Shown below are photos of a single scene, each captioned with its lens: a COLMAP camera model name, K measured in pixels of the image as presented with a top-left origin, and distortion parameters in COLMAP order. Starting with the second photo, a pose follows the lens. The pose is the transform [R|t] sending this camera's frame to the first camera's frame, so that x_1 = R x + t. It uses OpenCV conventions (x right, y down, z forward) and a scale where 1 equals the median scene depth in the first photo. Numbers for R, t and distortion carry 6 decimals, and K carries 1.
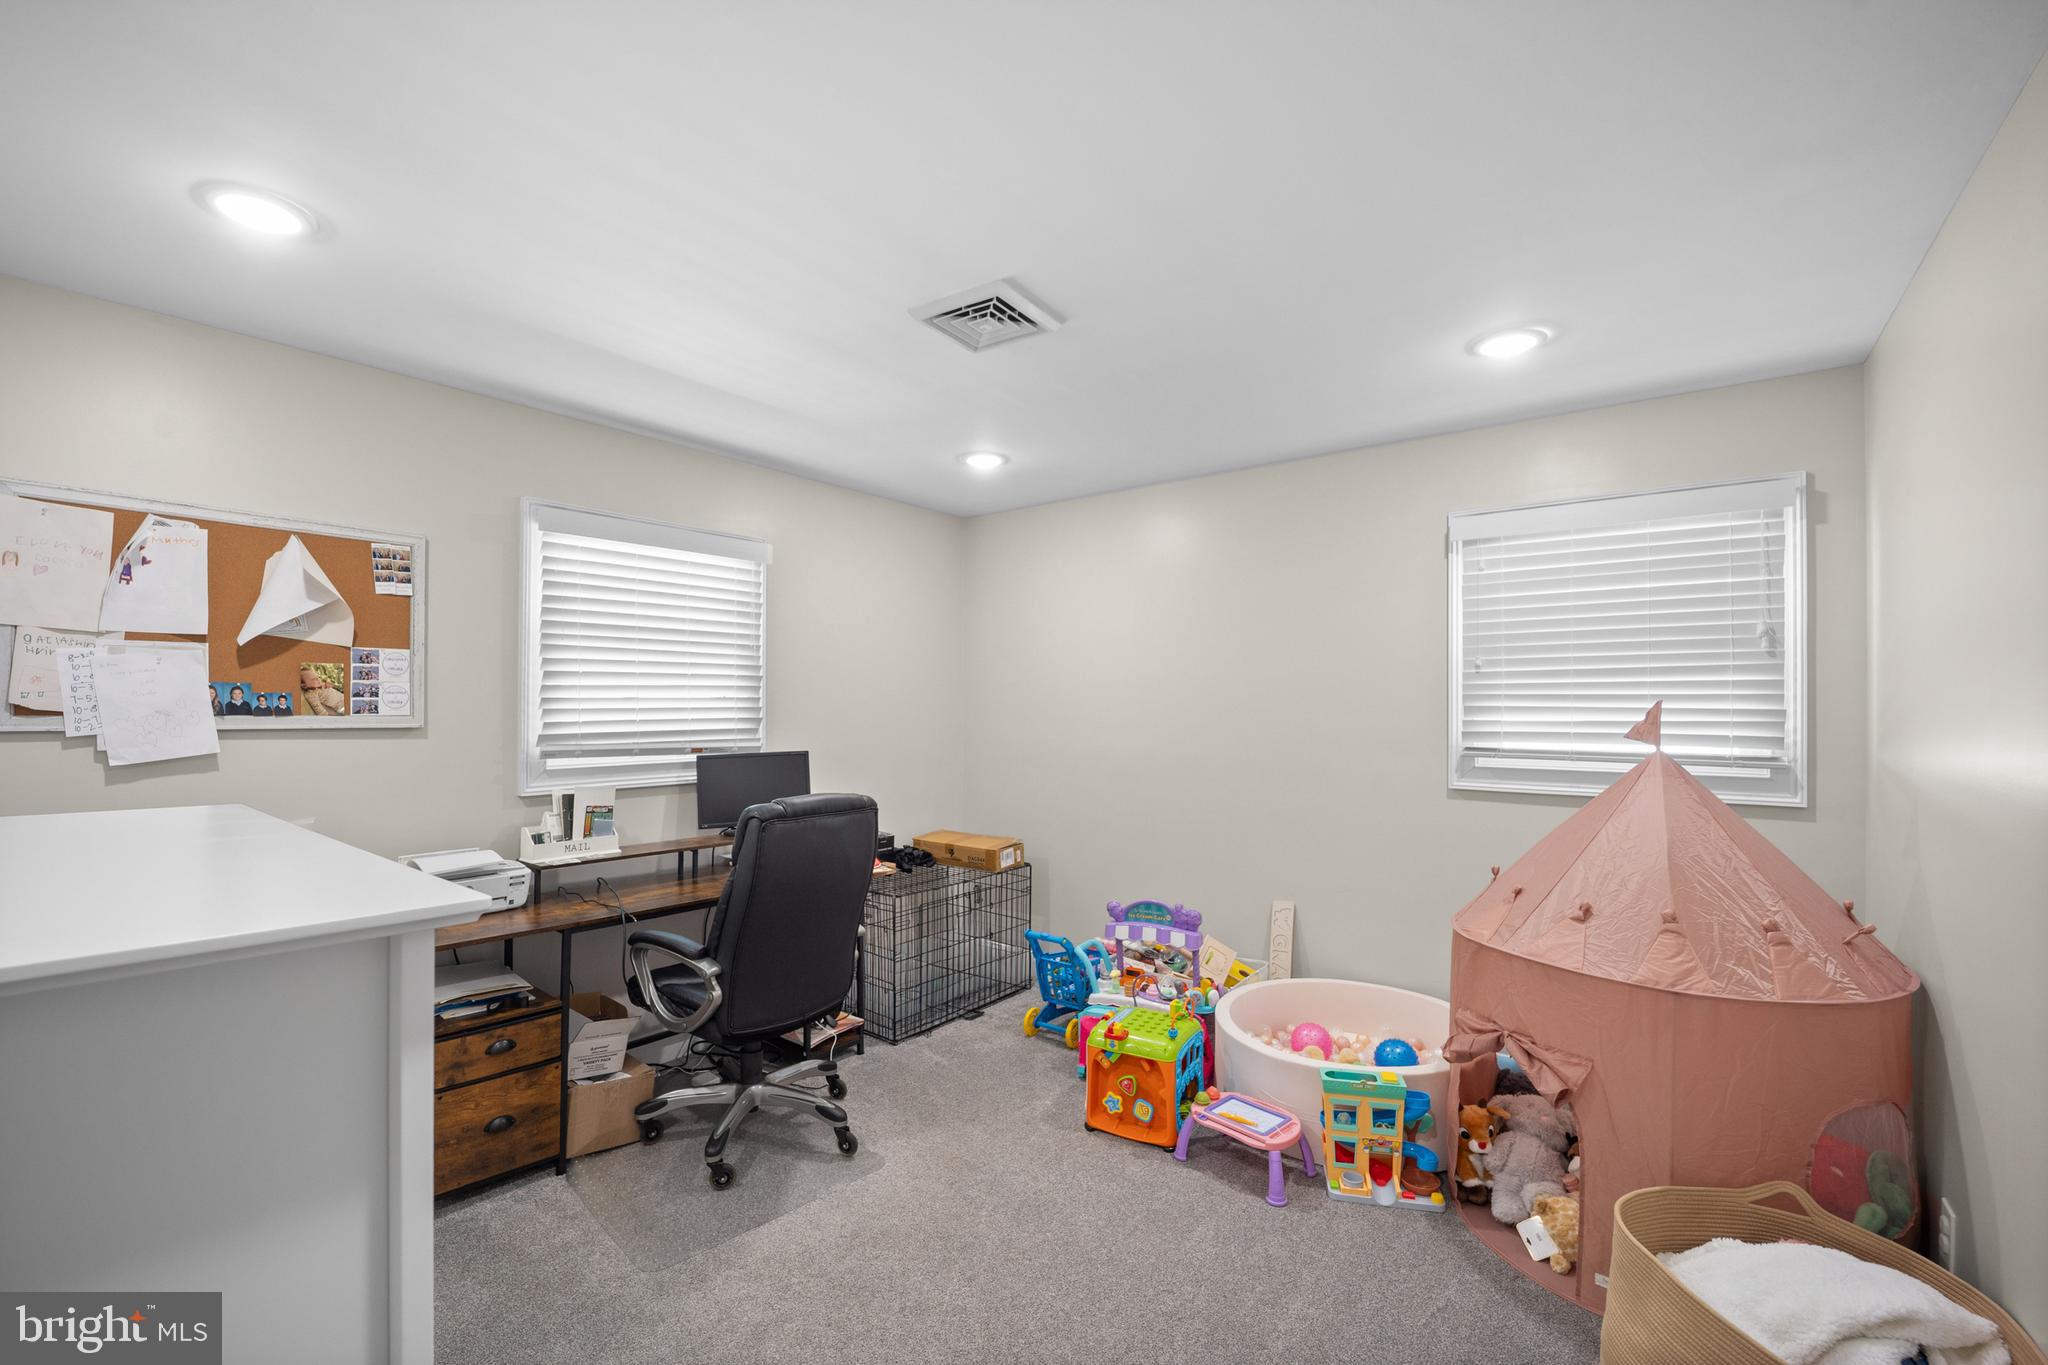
lens RADIAL K [[870.2, 0, 997.6], [0, 870.2, 690.5], [0, 0, 1]] dist [-0.000264, -0.000134]
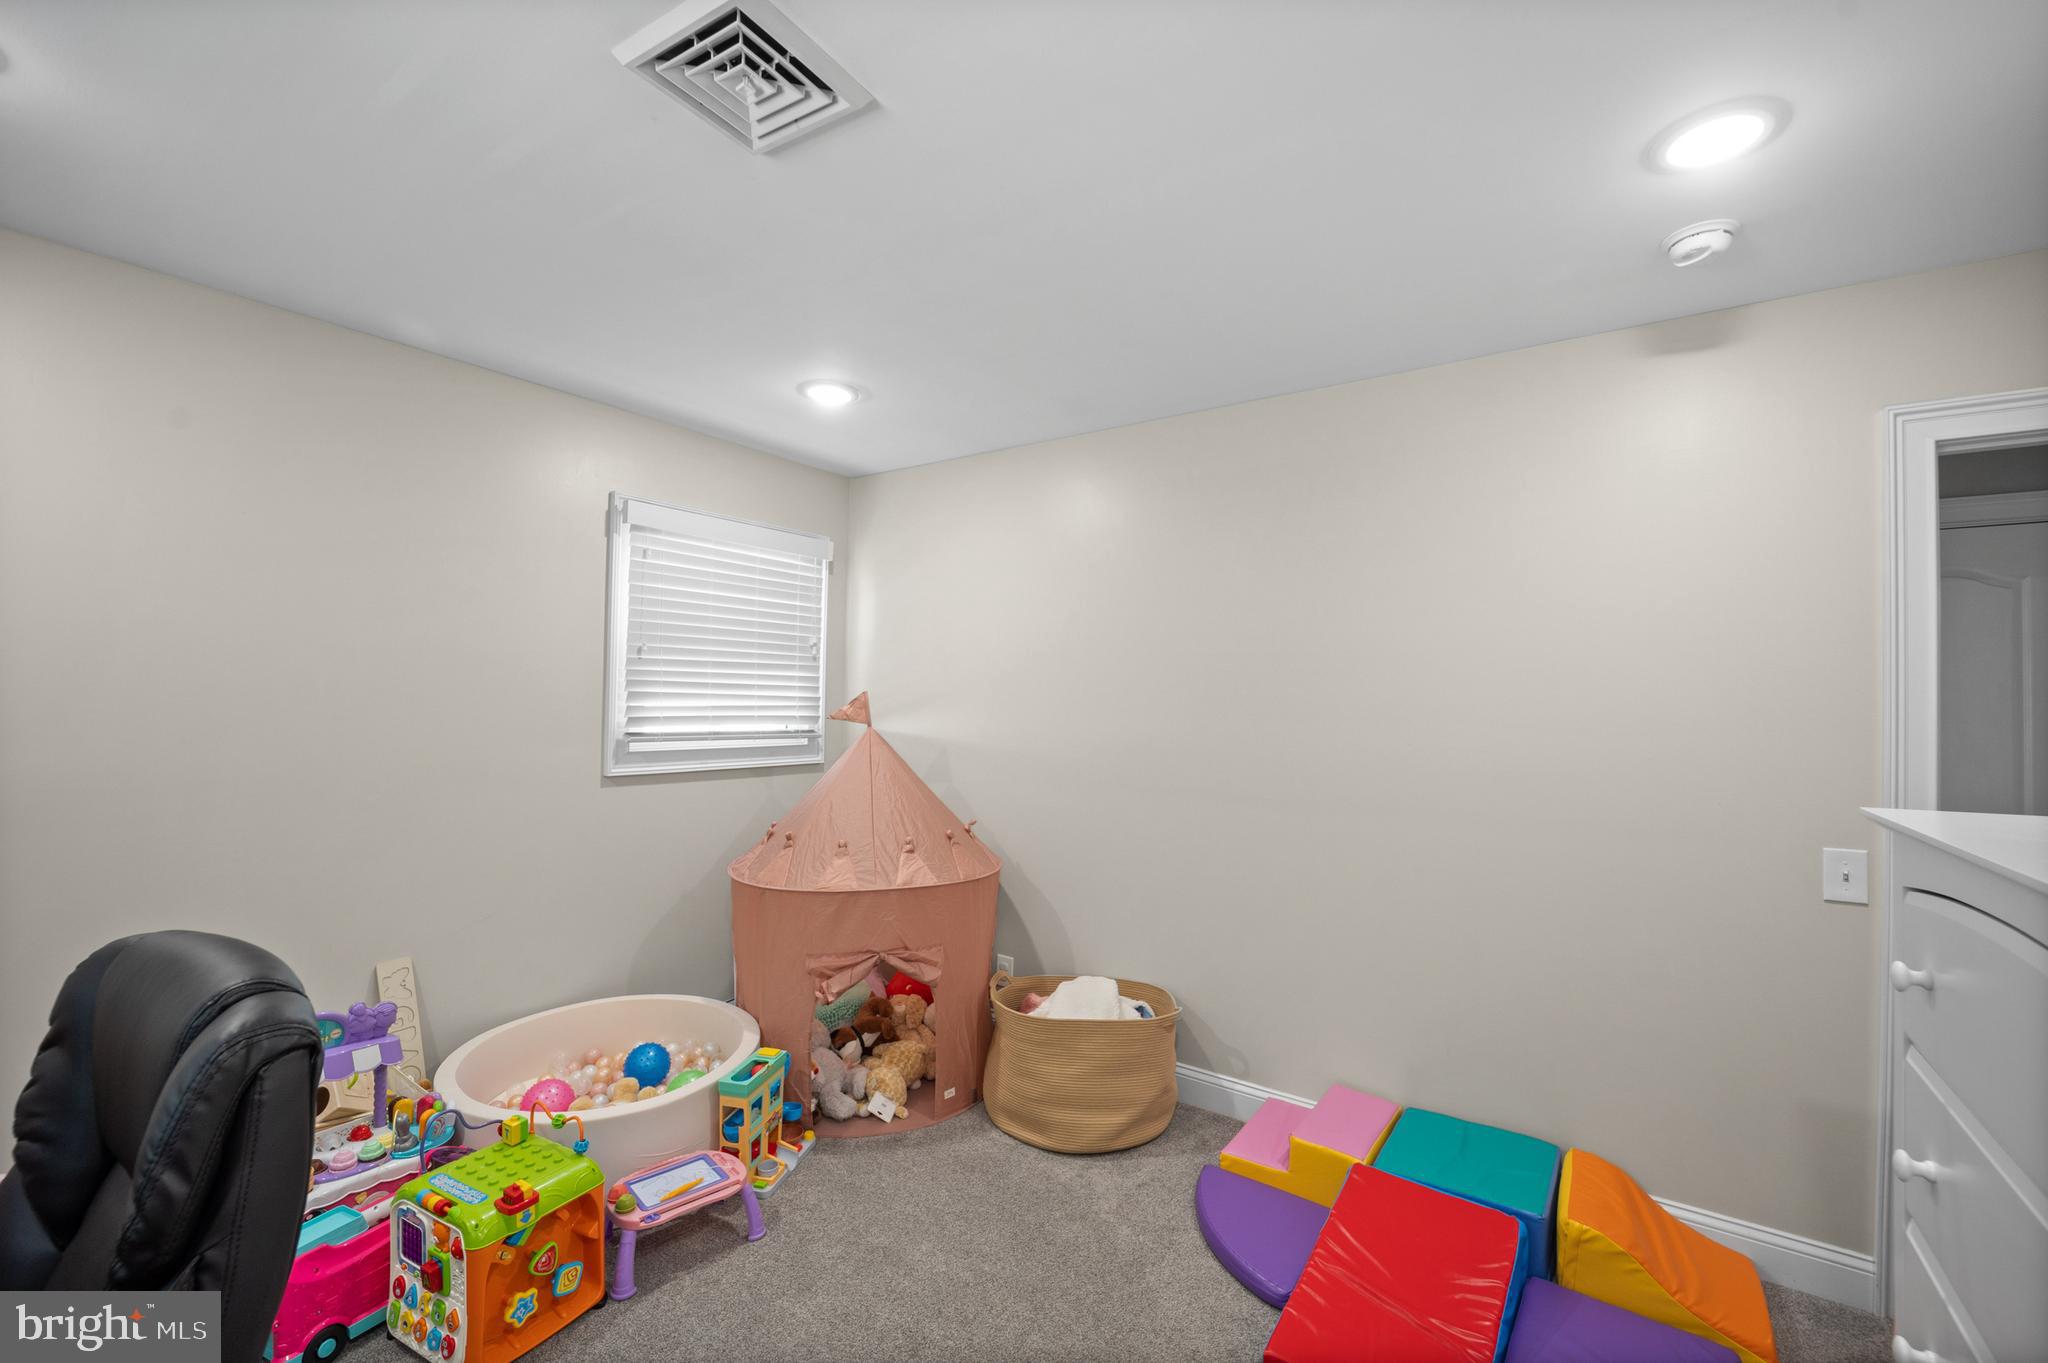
lens RADIAL K [[870.2, 0, 997.6], [0, 870.2, 689.5], [0, 0, 1]] dist [-0.000264, -0.000134]
pose [[-0.042357, 0.000399, 0.999102, -0.518092], [-0.044380, 0.999012, -0.002280, -0.000952], [-0.998116, -0.044437, -0.042298, 0.679159]]
